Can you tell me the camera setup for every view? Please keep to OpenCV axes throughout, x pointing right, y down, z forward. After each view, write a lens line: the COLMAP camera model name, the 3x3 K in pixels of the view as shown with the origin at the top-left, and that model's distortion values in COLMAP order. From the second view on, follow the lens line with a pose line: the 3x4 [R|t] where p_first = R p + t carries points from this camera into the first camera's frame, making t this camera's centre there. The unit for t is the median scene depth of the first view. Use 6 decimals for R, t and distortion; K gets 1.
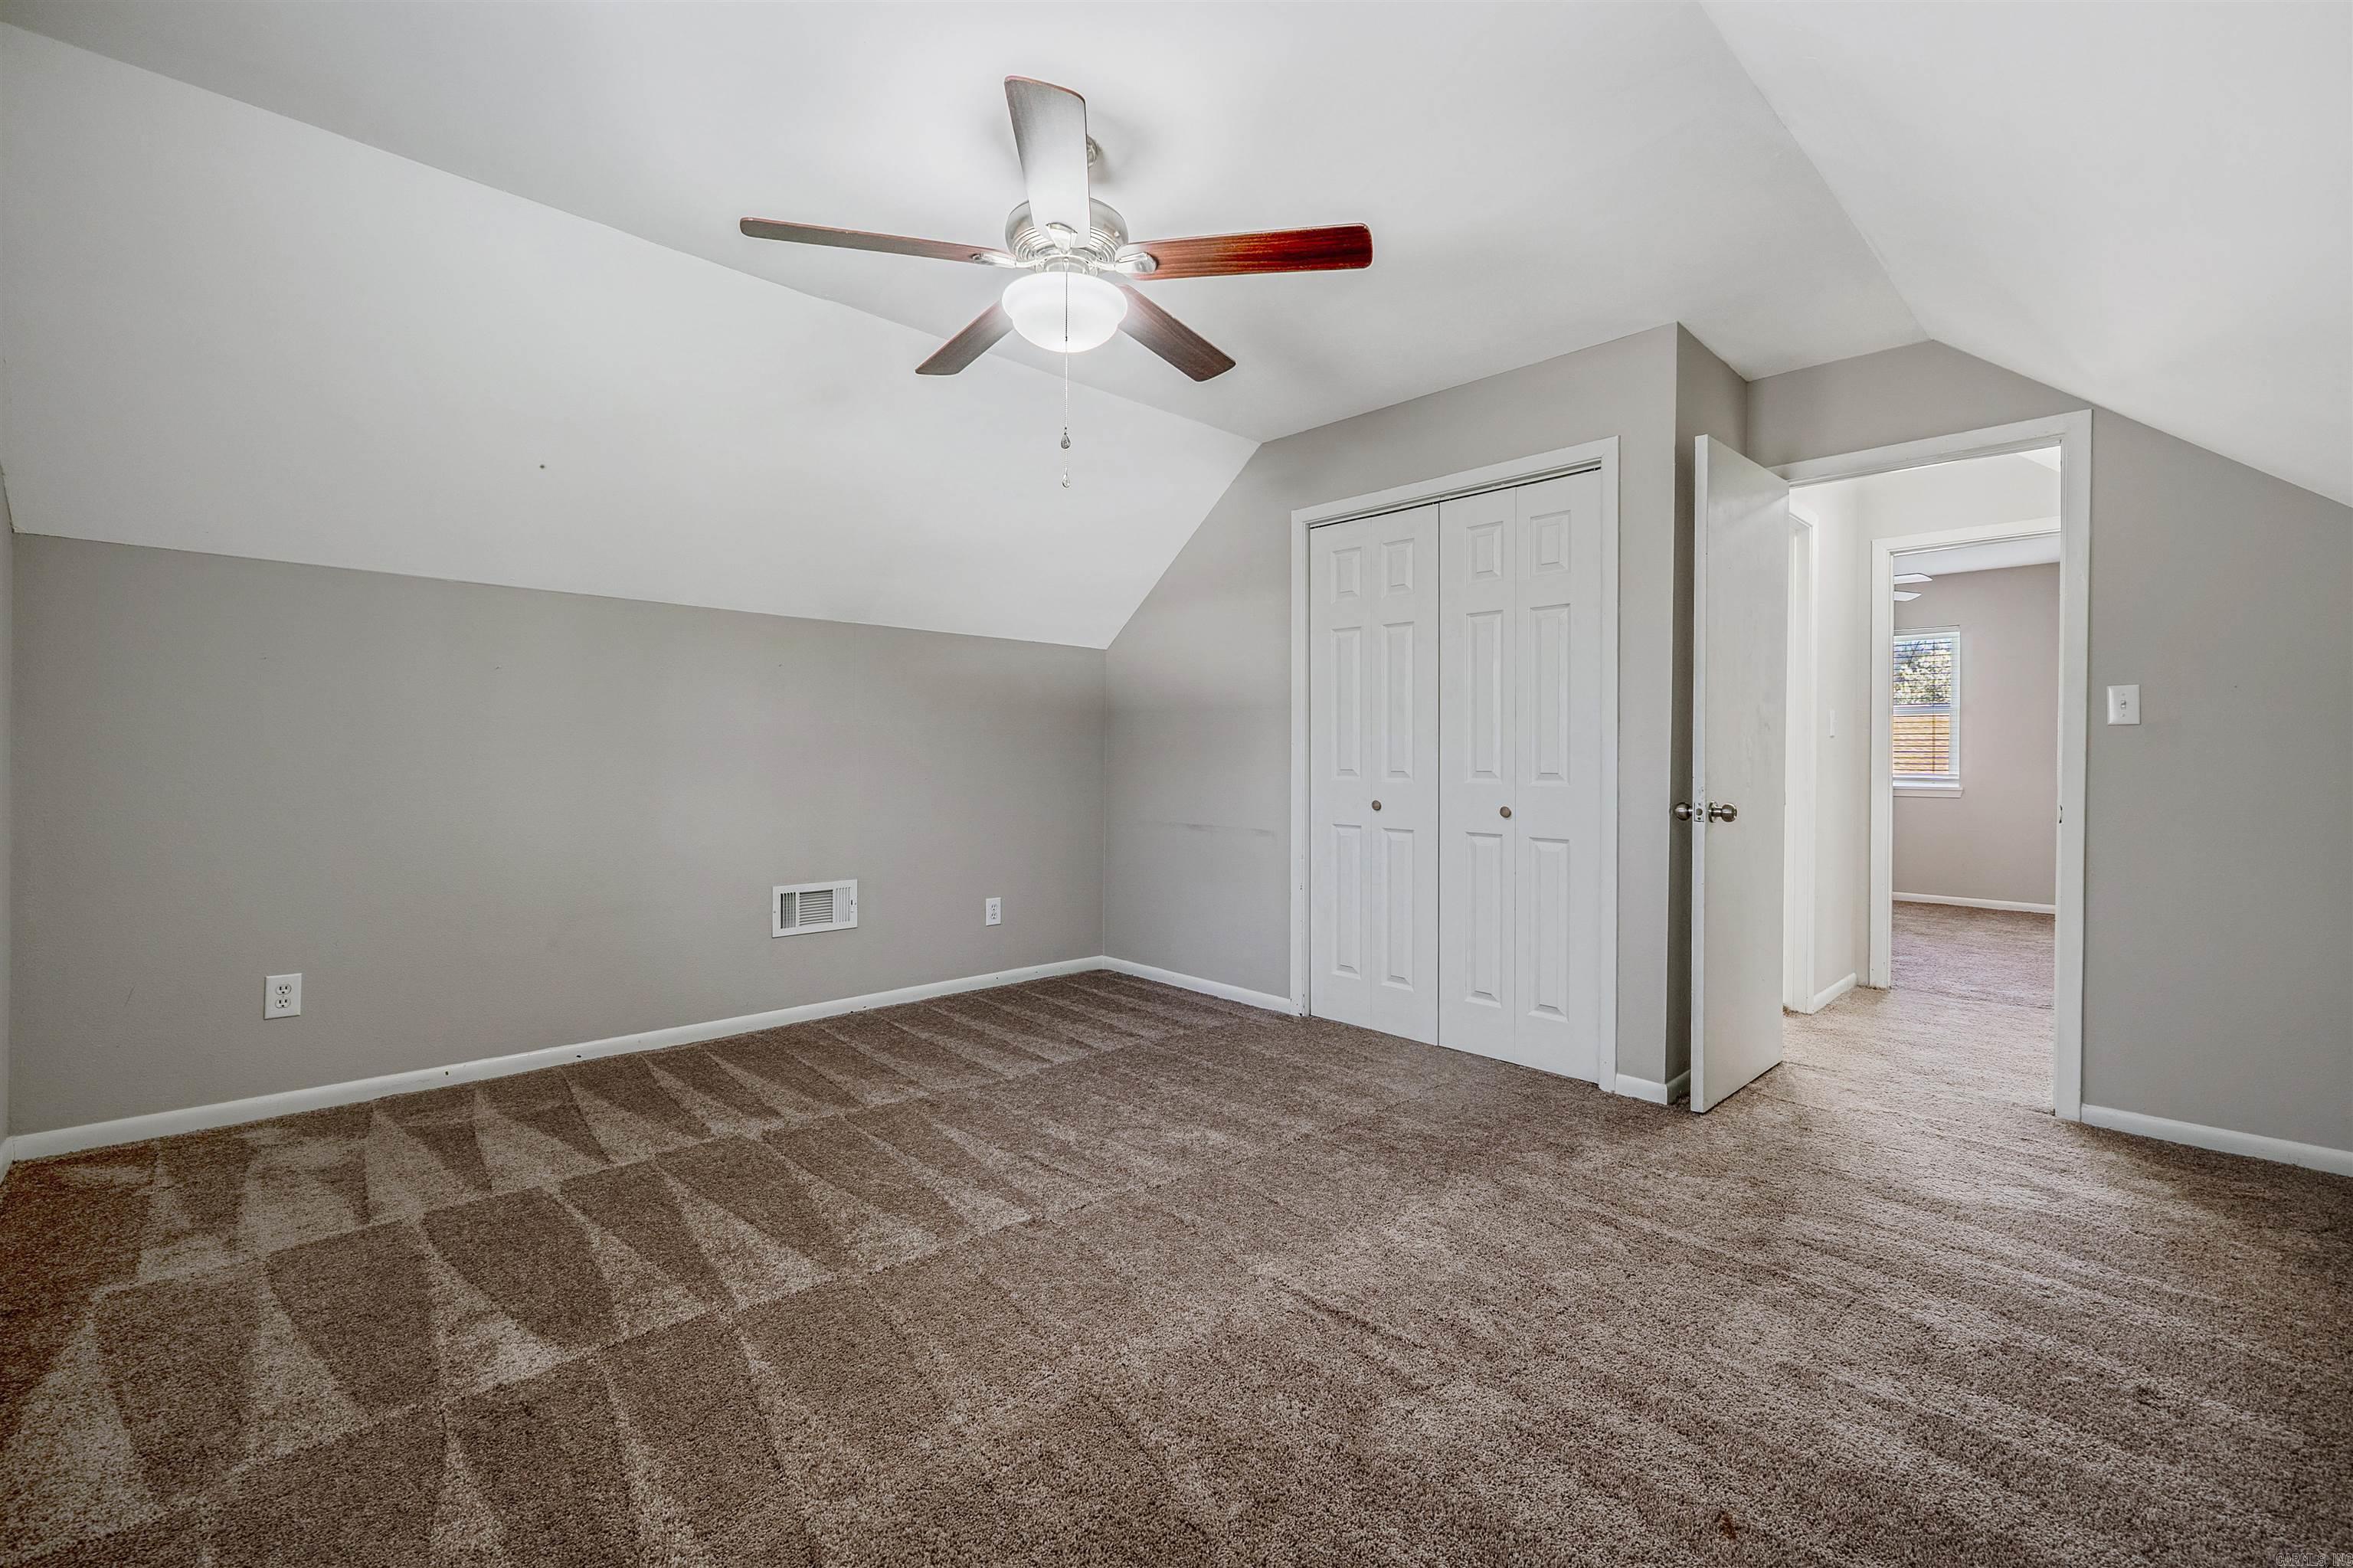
lens RADIAL K [[1003.3, 0, 1174.7], [0, 1003.3, 760.4], [0, 0, 1]] dist [-0.006840, -0.000498]
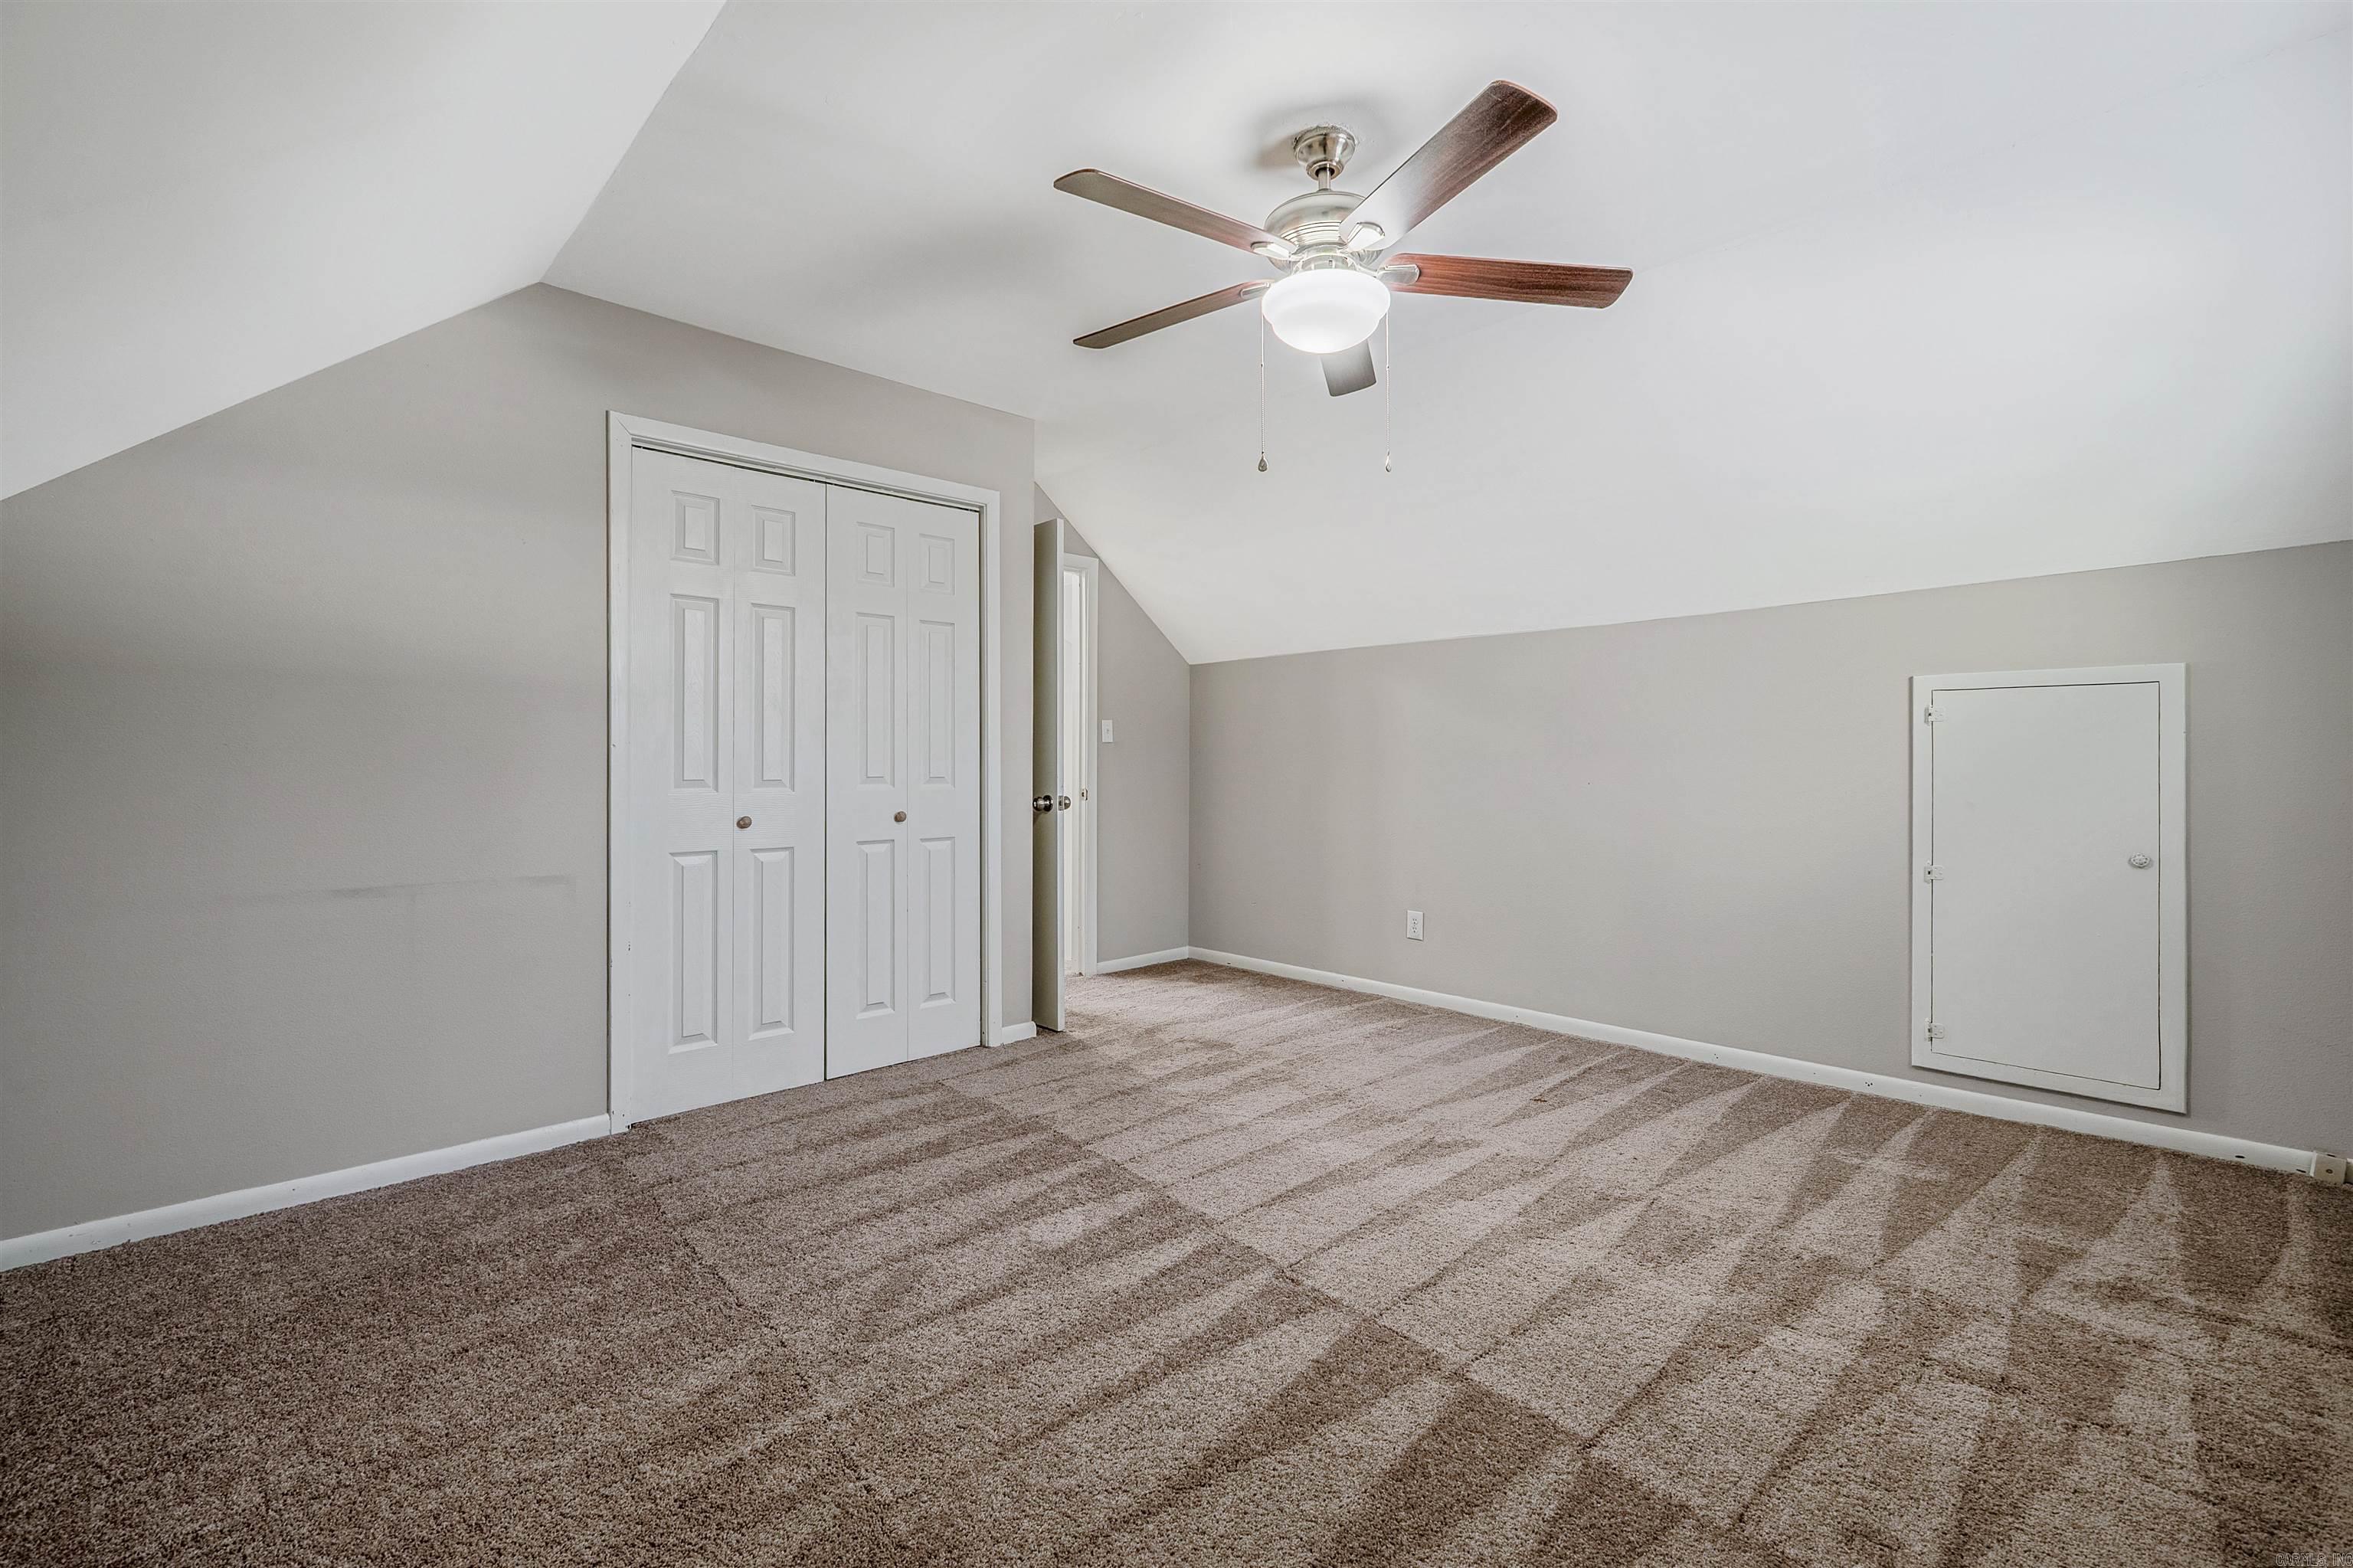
lens RADIAL K [[1003.3, 0, 1174.7], [0, 1003.3, 760.4], [0, 0, 1]] dist [-0.006840, -0.000498]
pose [[0.003633, -0.002854, 0.999989, -0.736004], [0.005004, 0.999983, 0.002836, -0.007421], [-0.999981, 0.004993, 0.003647, 0.774254]]
